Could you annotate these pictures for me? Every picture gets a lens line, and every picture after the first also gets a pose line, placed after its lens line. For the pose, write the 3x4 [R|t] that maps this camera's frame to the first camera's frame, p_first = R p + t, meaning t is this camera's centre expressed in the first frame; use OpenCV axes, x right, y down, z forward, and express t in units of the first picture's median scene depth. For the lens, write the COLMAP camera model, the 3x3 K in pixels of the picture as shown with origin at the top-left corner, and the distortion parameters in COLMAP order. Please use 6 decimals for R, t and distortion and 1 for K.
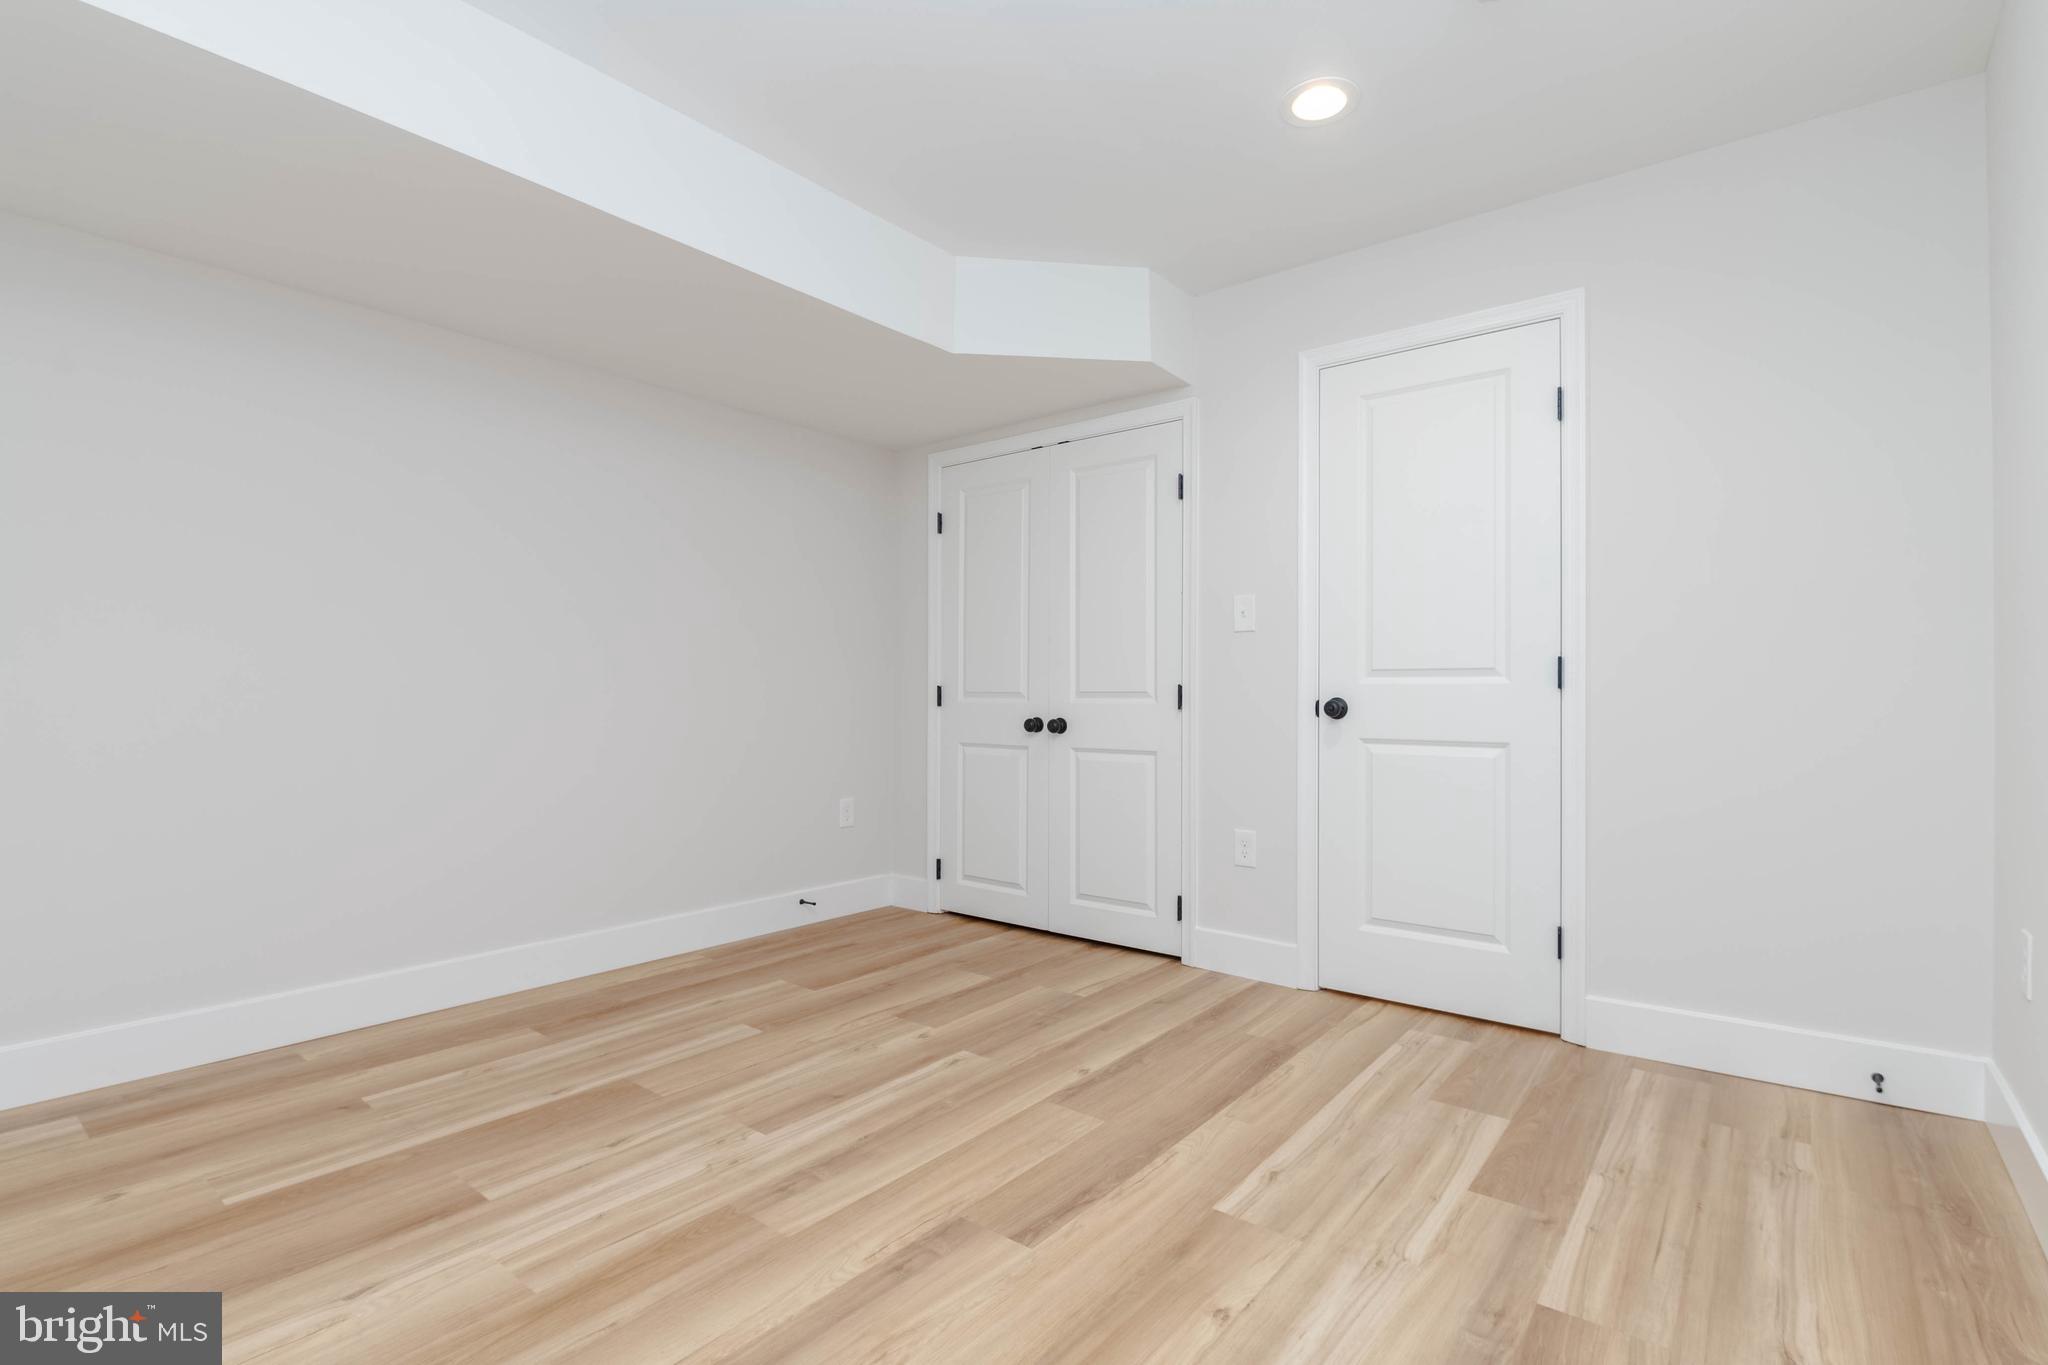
lens RADIAL K [[927.3, 0, 1027.3], [0, 927.3, 685.0], [0, 0, 1]] dist [0.000621, -0.000415]
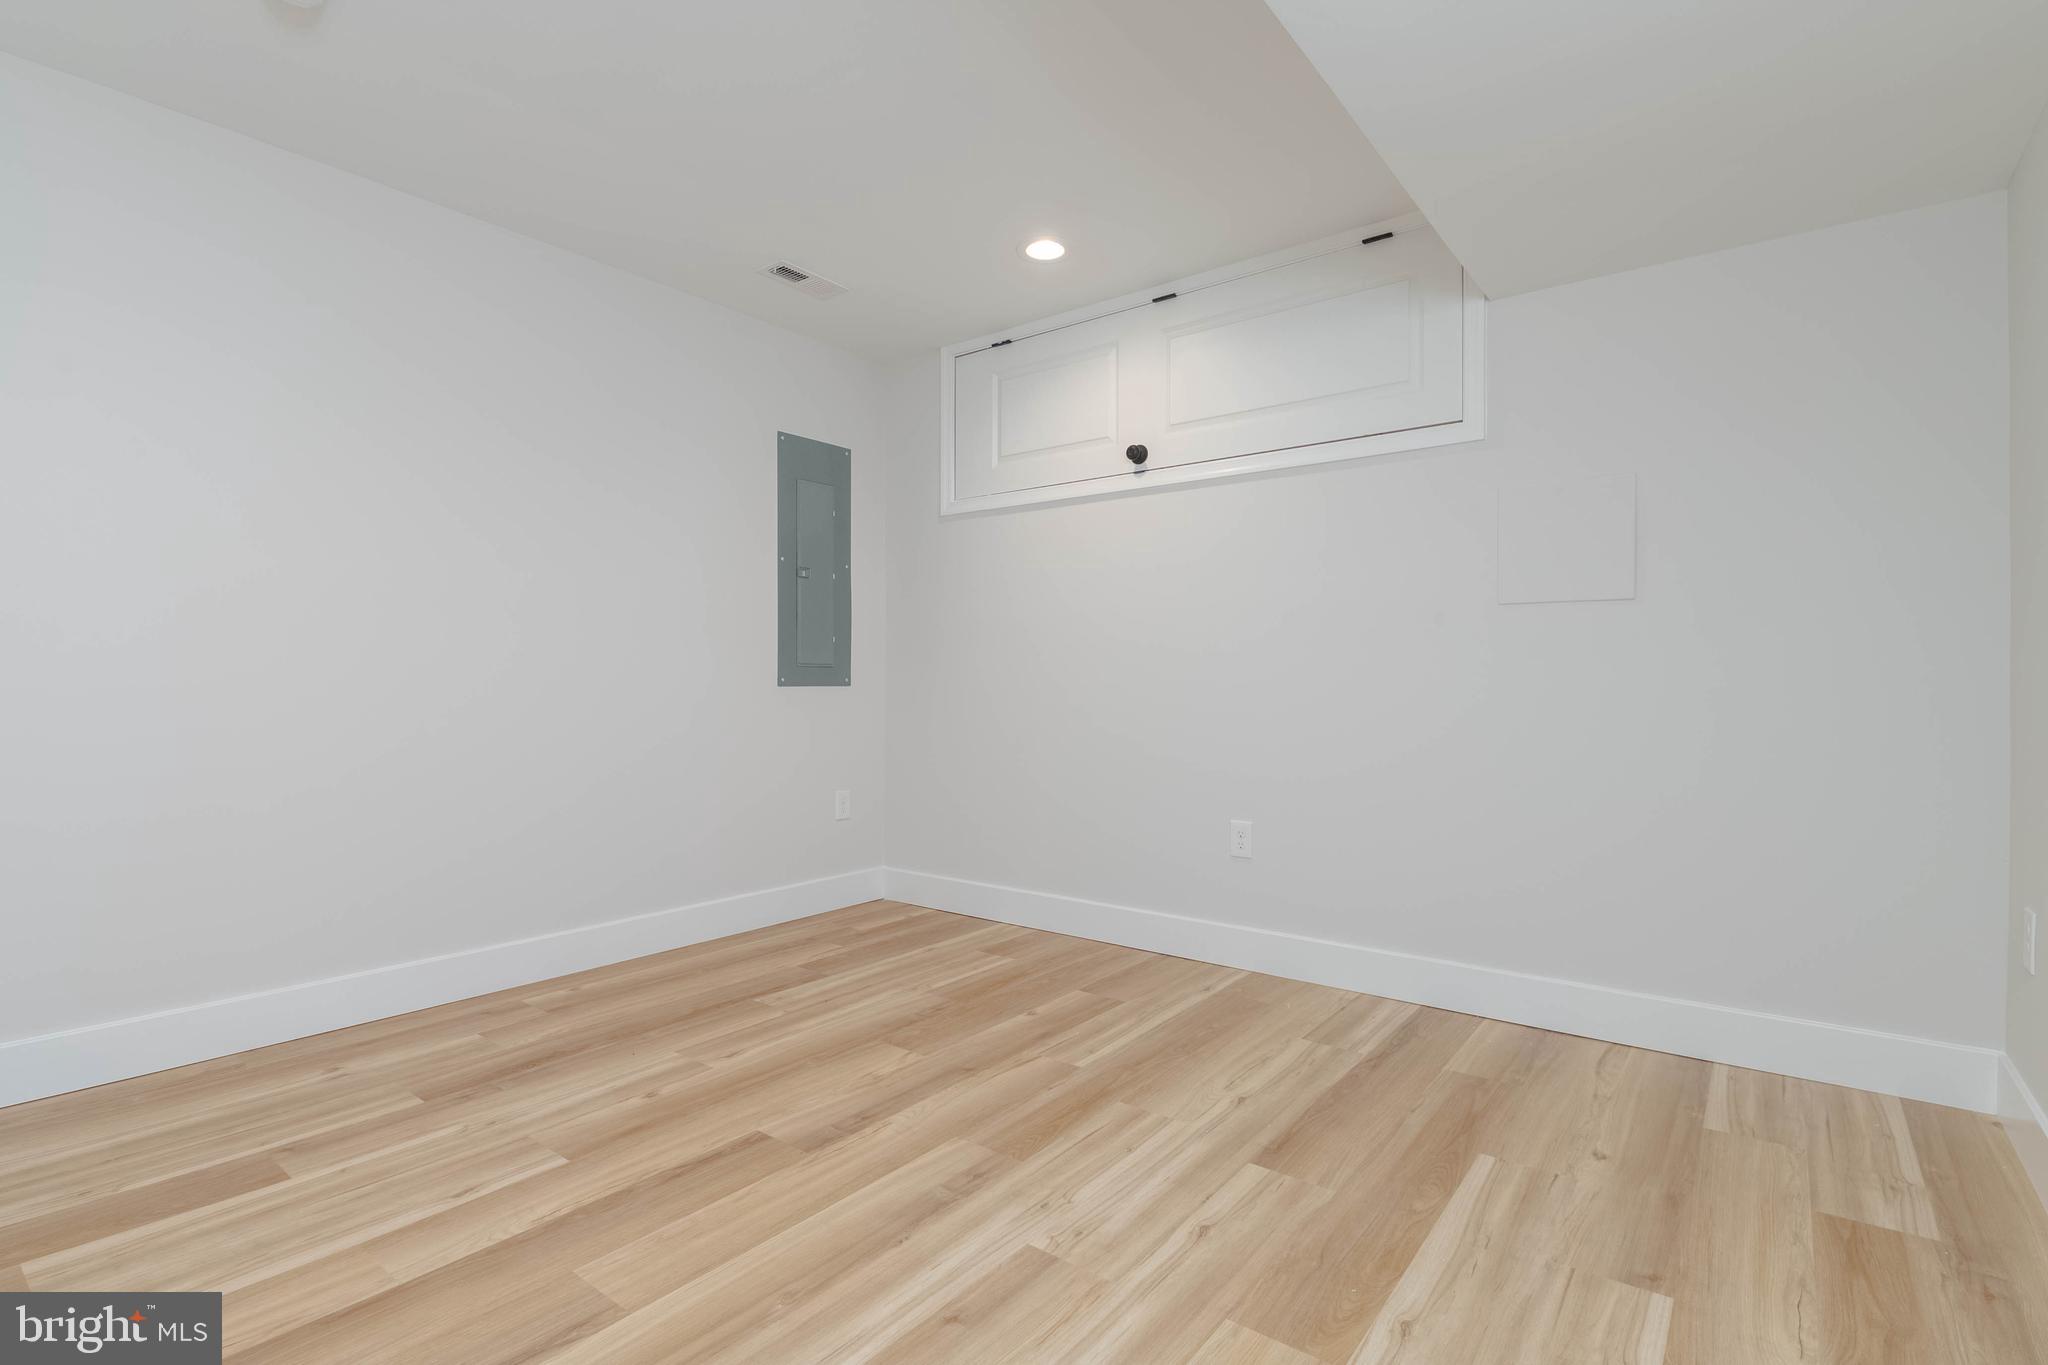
lens RADIAL K [[927.3, 0, 1027.3], [0, 927.3, 685.0], [0, 0, 1]] dist [0.000621, -0.000415]
pose [[-0.999887, -0.002950, -0.014734, -0.303971], [-0.002805, 0.999947, -0.009879, 0.021023], [0.014762, -0.009837, -0.999843, 2.028858]]
